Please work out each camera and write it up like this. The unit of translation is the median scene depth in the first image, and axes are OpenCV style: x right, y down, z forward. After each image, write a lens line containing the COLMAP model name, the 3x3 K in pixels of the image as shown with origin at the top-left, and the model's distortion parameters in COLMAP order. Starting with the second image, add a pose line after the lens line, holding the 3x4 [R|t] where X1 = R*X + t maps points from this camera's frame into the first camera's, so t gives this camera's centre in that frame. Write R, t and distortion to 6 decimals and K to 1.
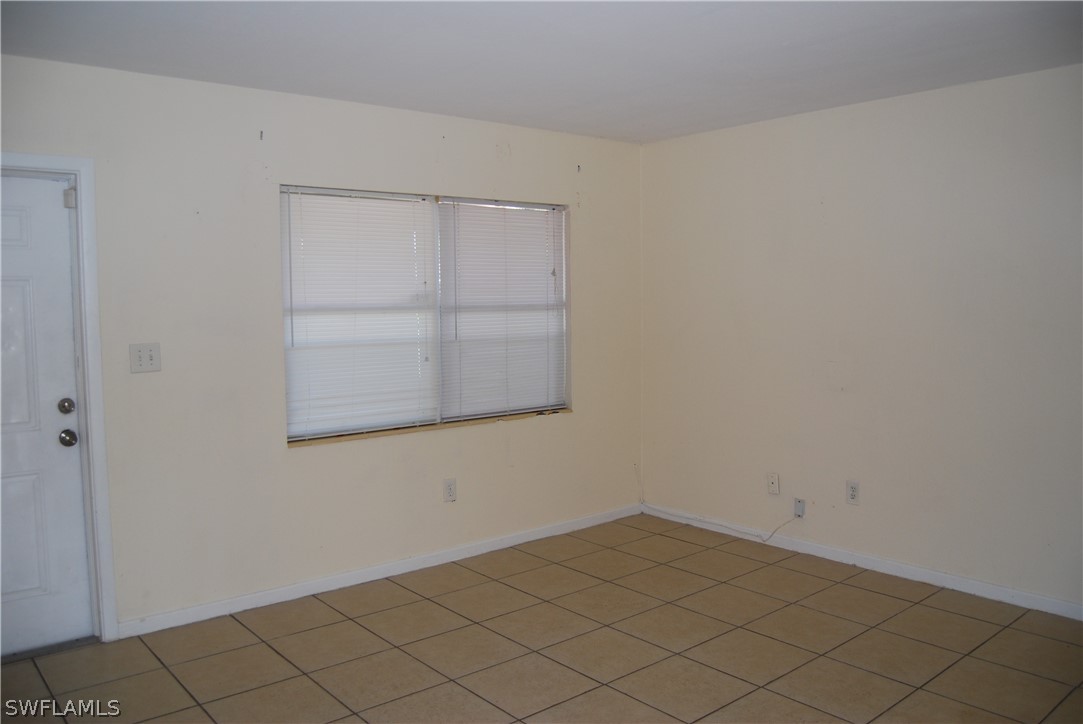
lens RADIAL K [[843.8, 0, 549.1], [0, 843.8, 362.1], [0, 0, 1]] dist [-0.048102, 0.009076]
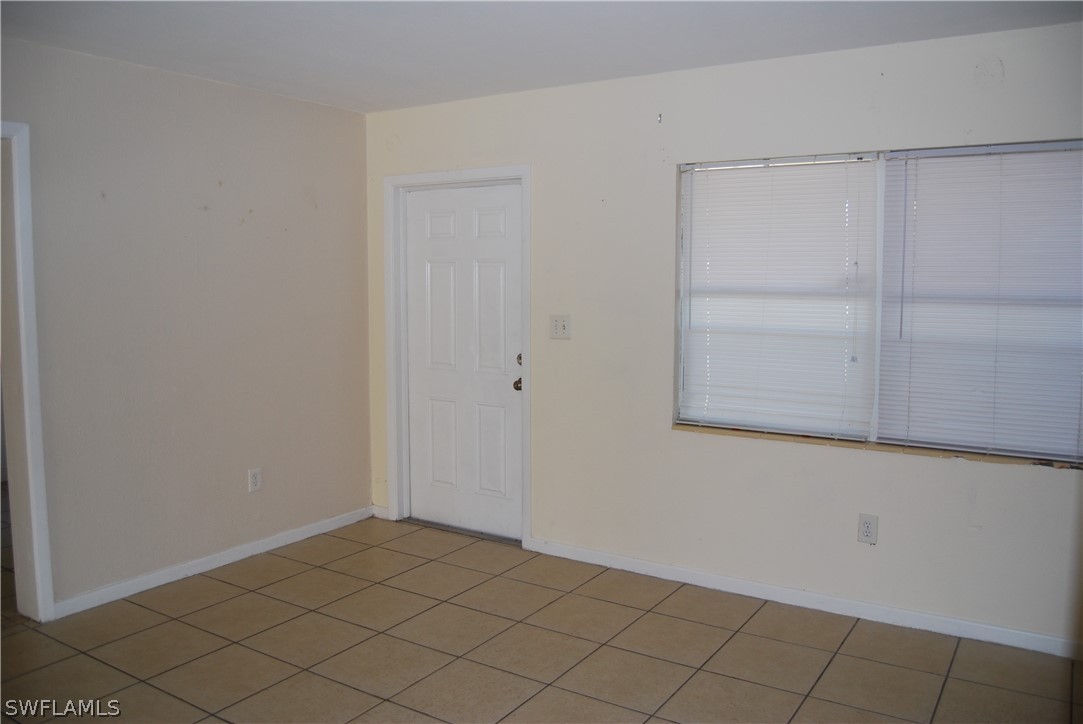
lens RADIAL K [[843.8, 0, 545.0], [0, 843.8, 359.5], [0, 0, 1]] dist [-0.048102, 0.009076]
pose [[0.322170, 0.101668, -0.941207, 0.510274], [-0.084816, 0.993318, 0.078264, -0.040554], [0.942875, 0.054615, 0.328640, 0.461598]]
